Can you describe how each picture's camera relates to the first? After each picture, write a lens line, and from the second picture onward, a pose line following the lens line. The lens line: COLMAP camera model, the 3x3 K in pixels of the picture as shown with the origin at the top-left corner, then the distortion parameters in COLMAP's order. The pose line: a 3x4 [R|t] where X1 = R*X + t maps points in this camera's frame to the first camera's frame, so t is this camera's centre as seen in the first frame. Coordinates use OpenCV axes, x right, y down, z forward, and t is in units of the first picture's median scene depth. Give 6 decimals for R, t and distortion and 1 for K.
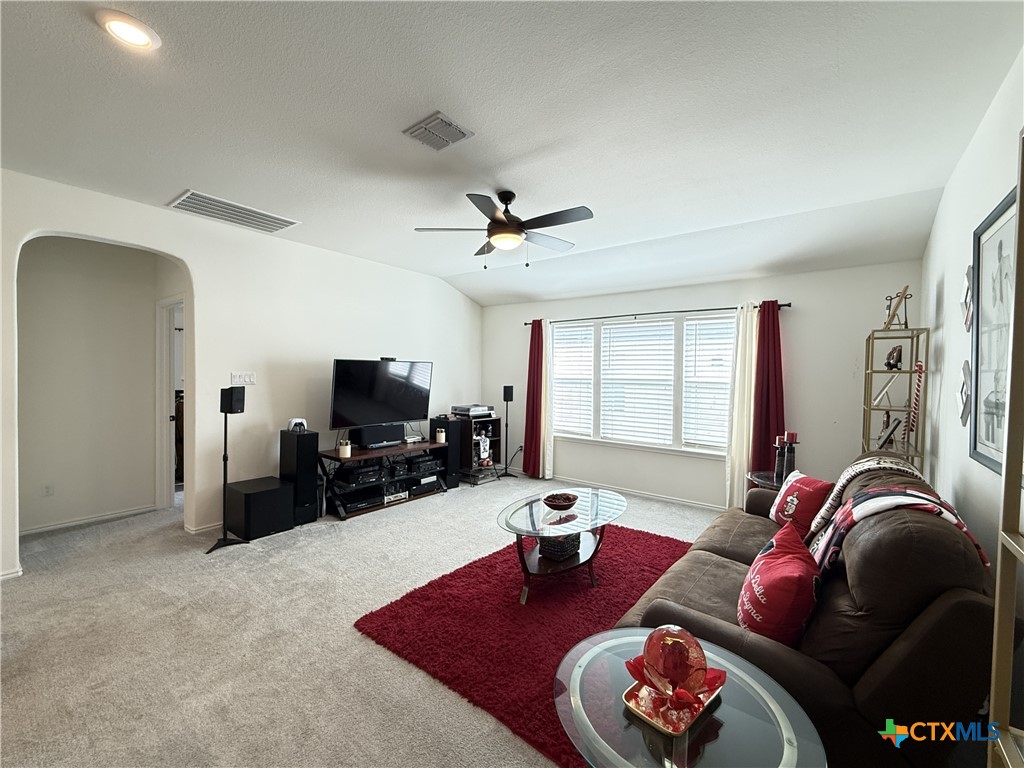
lens RADIAL K [[431.1, 0, 512.0], [0, 431.1, 384.0], [0, 0, 1]] dist [-0.000377, -0.000084]
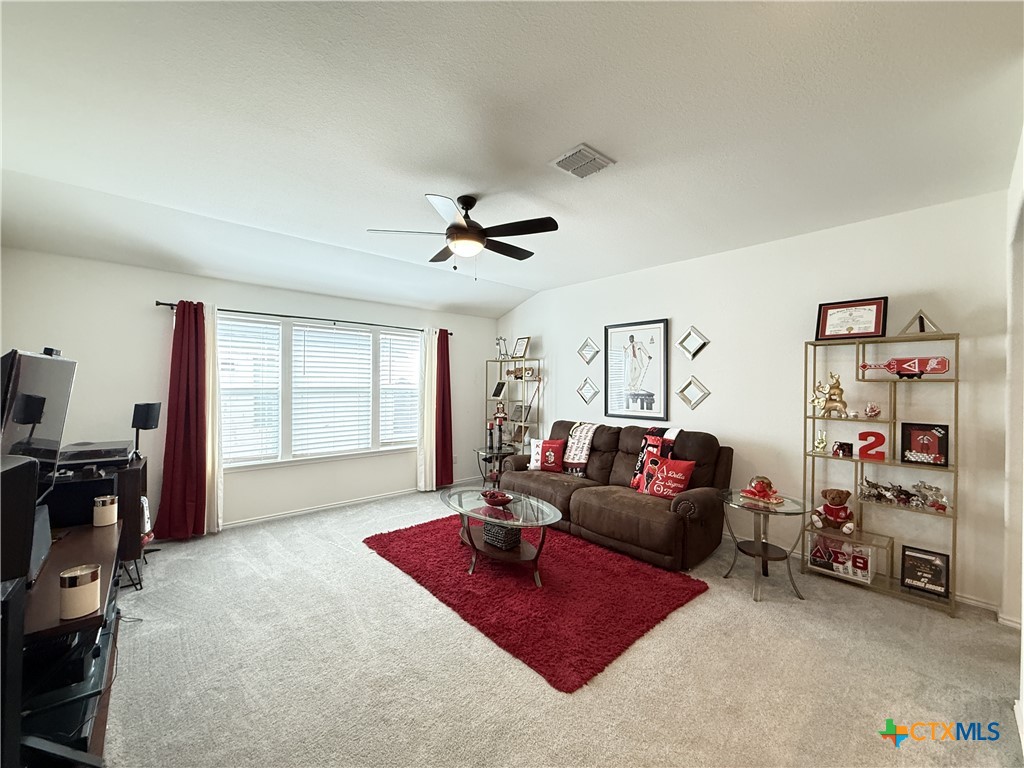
lens RADIAL K [[408.1, 0, 512.0], [0, 408.1, 384.0], [0, 0, 1]] dist [-0.001972, -0.000020]
pose [[0.172006, -0.016626, 0.984956, -0.570092], [0.019506, 0.999719, 0.013469, -0.024273], [-0.984903, 0.016895, 0.172282, 0.477118]]
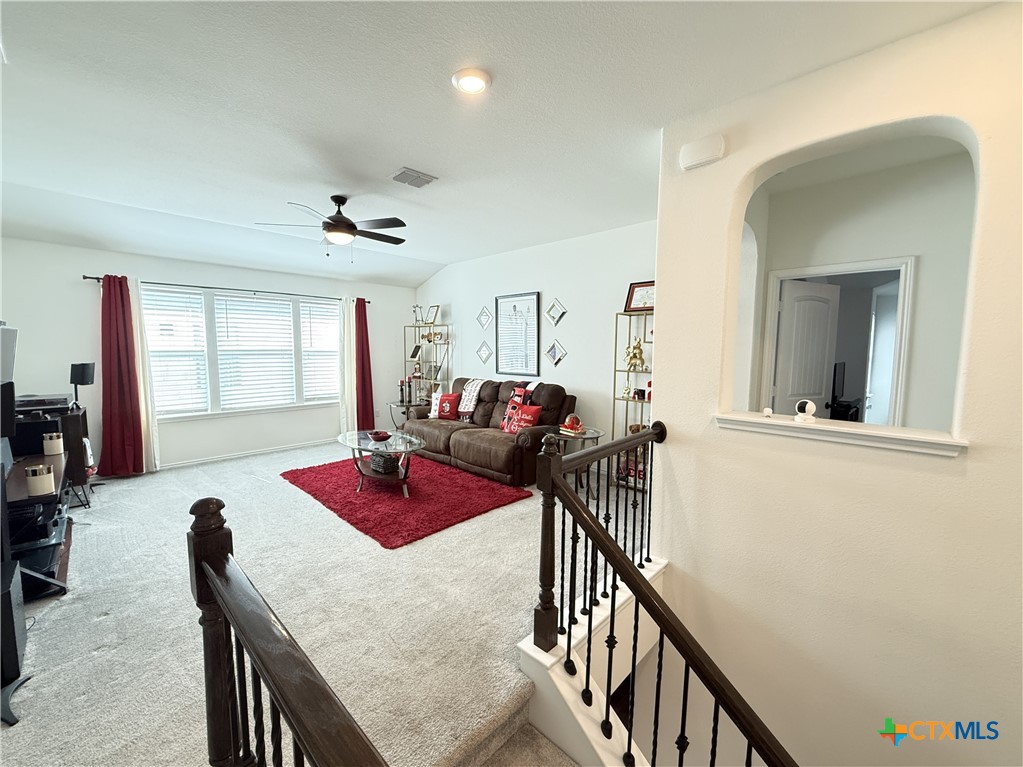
lens RADIAL K [[410.1, 0, 511.5], [0, 410.1, 383.5], [0, 0, 1]] dist [-0.001165, -0.000308]
pose [[0.104222, -0.102849, 0.989222, -0.727626], [0.021747, 0.994636, 0.101121, -0.018737], [-0.994316, 0.010973, 0.105900, 0.257883]]
